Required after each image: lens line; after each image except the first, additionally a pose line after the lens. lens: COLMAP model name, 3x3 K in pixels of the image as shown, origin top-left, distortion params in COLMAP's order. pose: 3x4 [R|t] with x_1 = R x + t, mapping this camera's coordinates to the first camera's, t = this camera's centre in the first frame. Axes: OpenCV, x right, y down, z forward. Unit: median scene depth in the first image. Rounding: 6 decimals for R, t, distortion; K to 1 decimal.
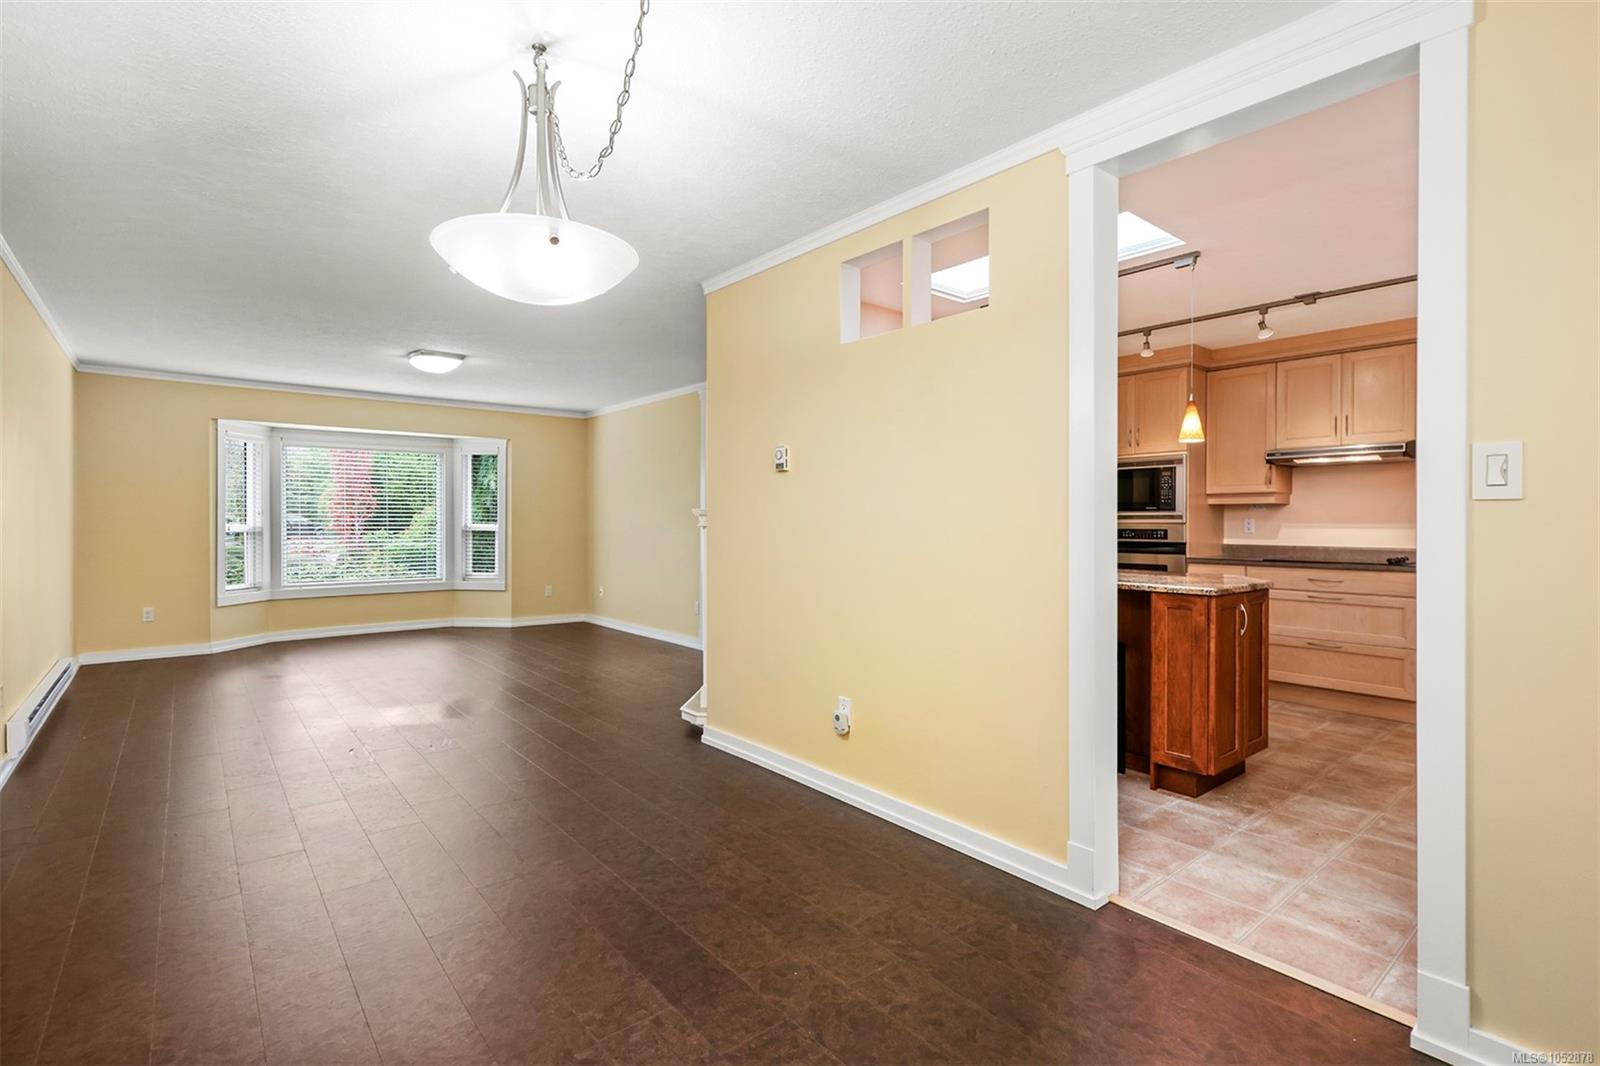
lens RADIAL K [[757.2, 0, 800.8], [0, 757.2, 523.2], [0, 0, 1]] dist [0.000211, -0.000126]
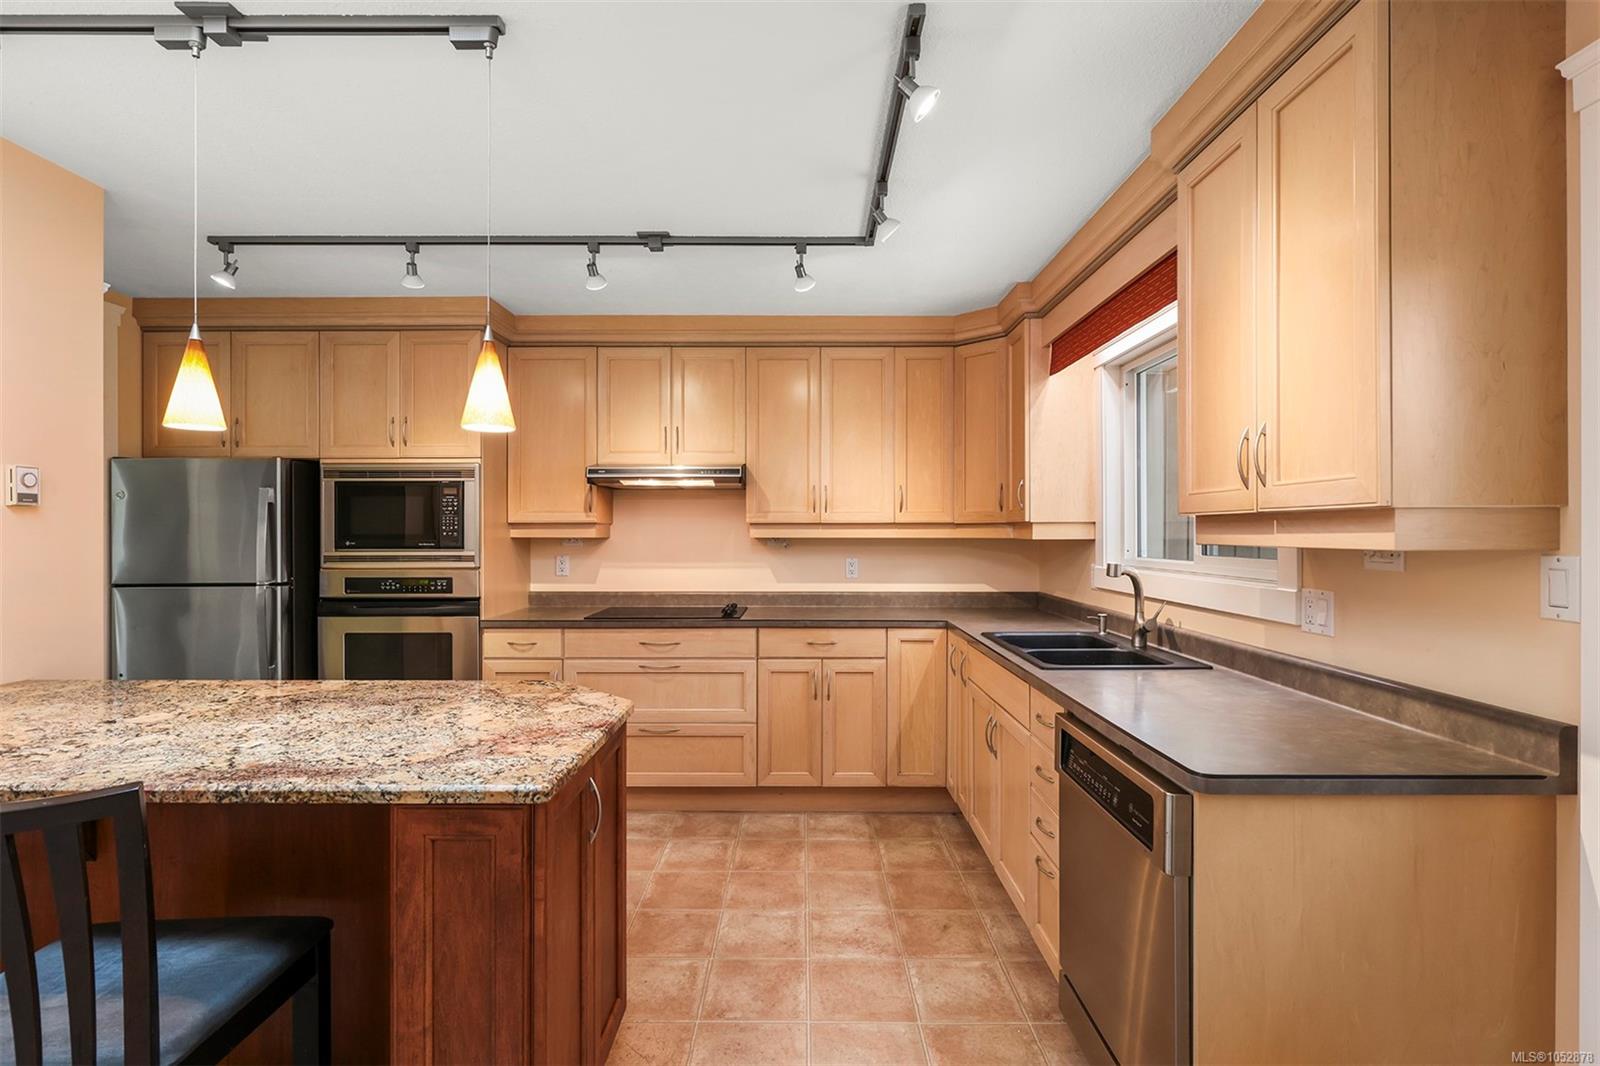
lens RADIAL K [[759.4, 0, 800.0], [0, 759.4, 533.0], [0, 0, 1]] dist [0.000159, -0.000075]
pose [[0.646928, -0.002051, 0.762548, 0.189417], [0.004699, 0.999988, -0.001297, -0.028926], [-0.762537, 0.004423, 0.646930, 0.368174]]
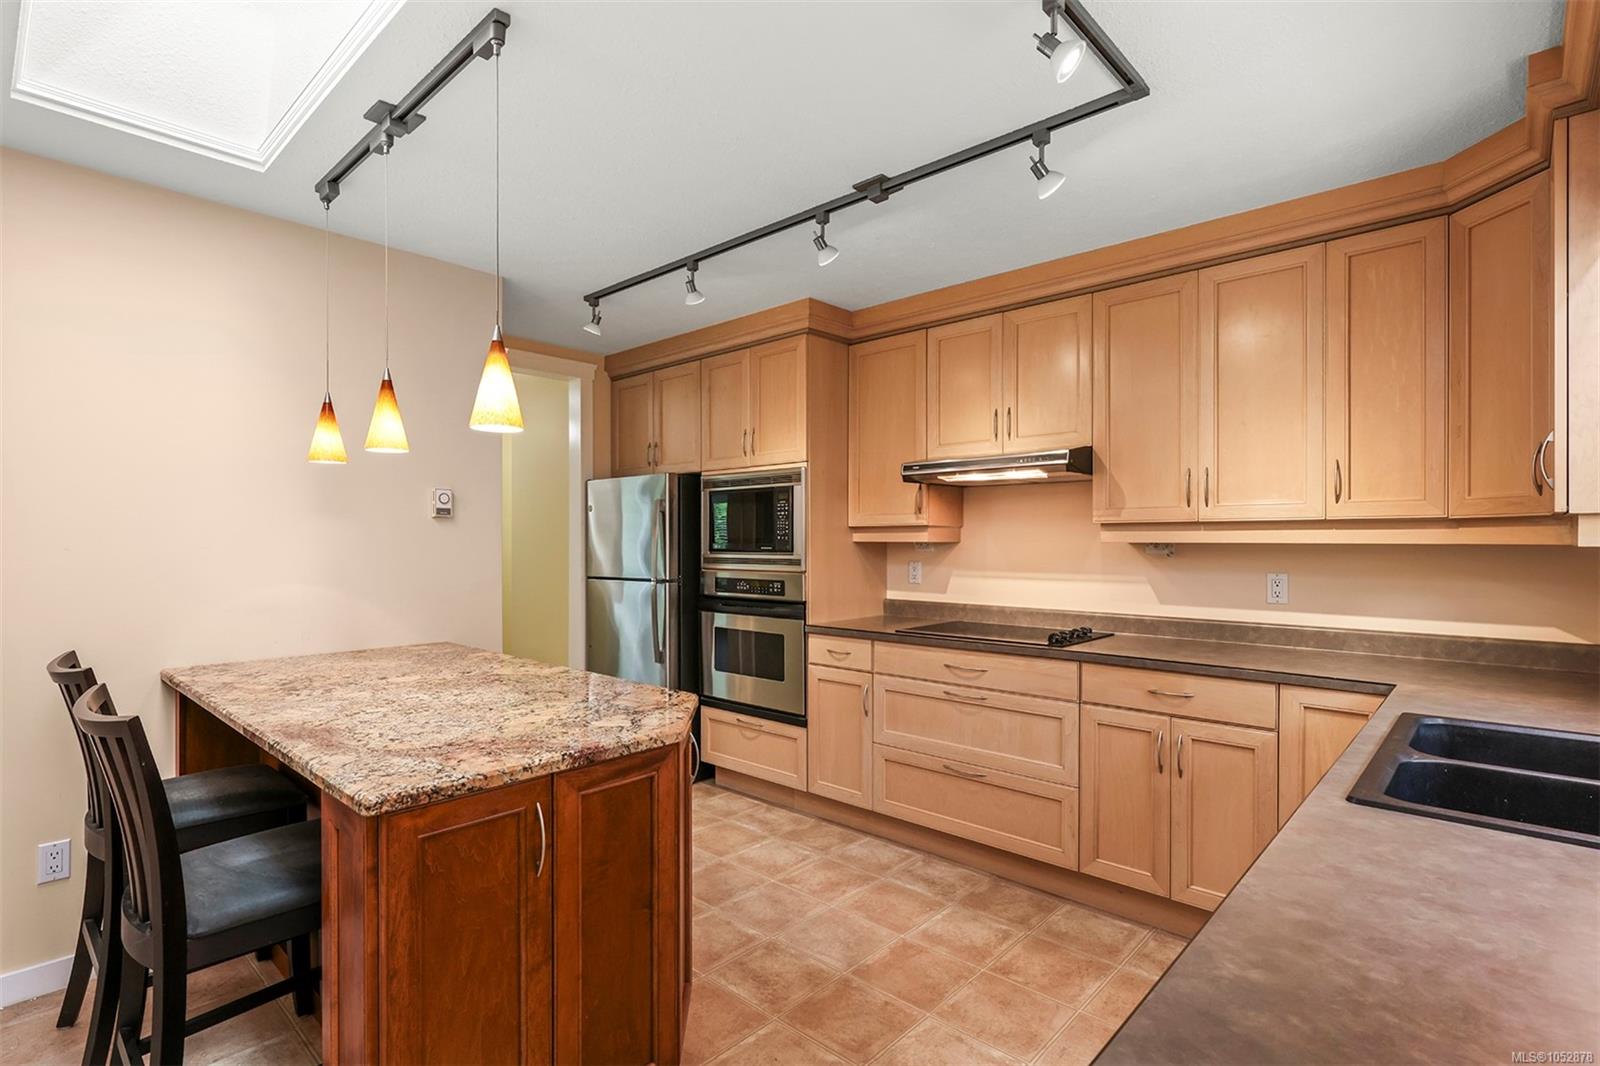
lens RADIAL K [[782.6, 0, 795.0], [0, 782.6, 540.9], [0, 0, 1]] dist [0.001733, 0.000033]
pose [[0.993190, -0.002236, 0.116485, 0.431106], [0.002480, 0.999995, -0.001947, -0.026316], [-0.116480, 0.002222, 0.993191, 0.334714]]
